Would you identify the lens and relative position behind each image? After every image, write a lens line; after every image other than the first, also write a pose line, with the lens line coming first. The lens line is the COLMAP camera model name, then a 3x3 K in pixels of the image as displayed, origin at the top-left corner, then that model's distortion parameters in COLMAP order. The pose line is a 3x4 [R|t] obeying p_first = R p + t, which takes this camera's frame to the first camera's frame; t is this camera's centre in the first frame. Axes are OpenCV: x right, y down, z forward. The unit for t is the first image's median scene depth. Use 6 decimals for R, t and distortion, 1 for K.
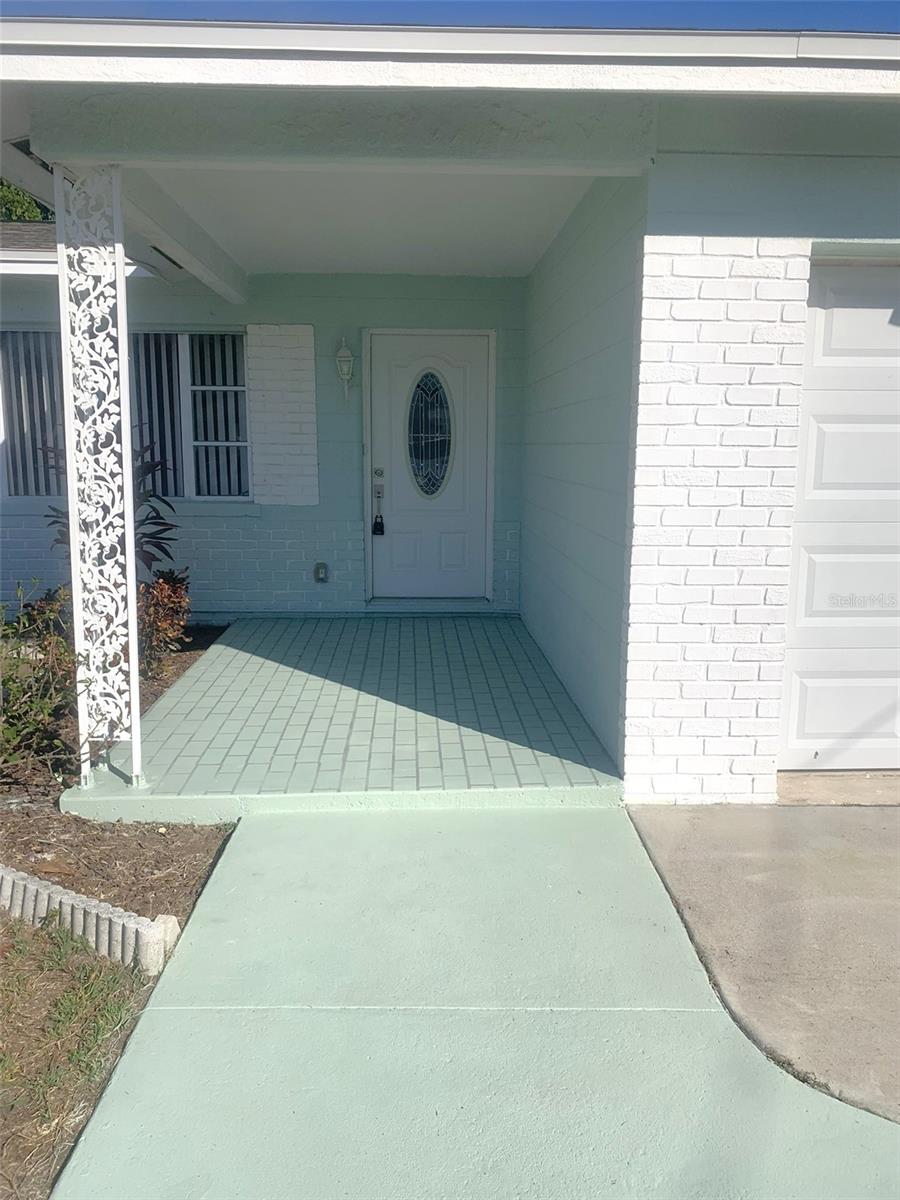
lens RADIAL K [[898.0, 0, 450.0], [0, 898.0, 600.0], [0, 0, 1]] dist [0.005007, -0.093890]
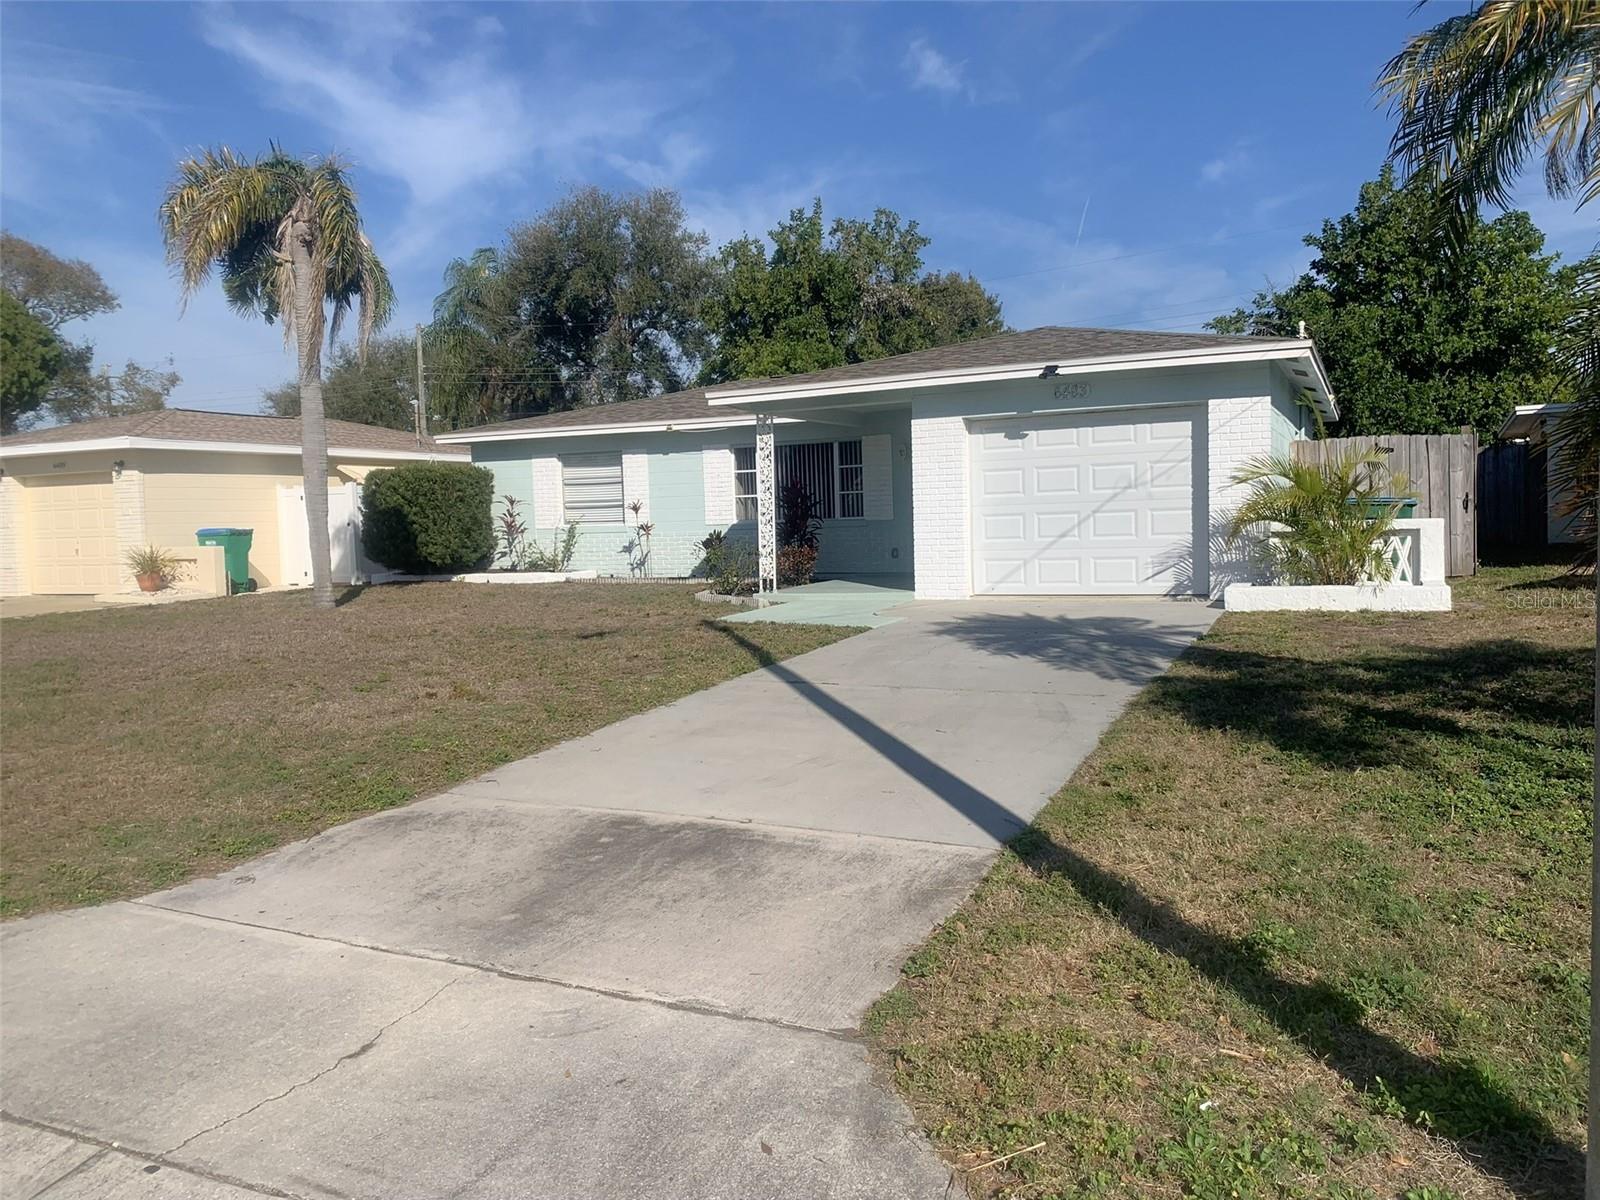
lens RADIAL K [[1197.3, 0, 800.0], [0, 1197.3, 600.0], [0, 0, 1]] dist [0.005007, -0.093890]
pose [[0.874341, 0.003594, -0.485299, 1.734850], [-0.051822, 0.994947, -0.085997, 0.564991], [0.482538, 0.100340, 0.870109, -2.568489]]
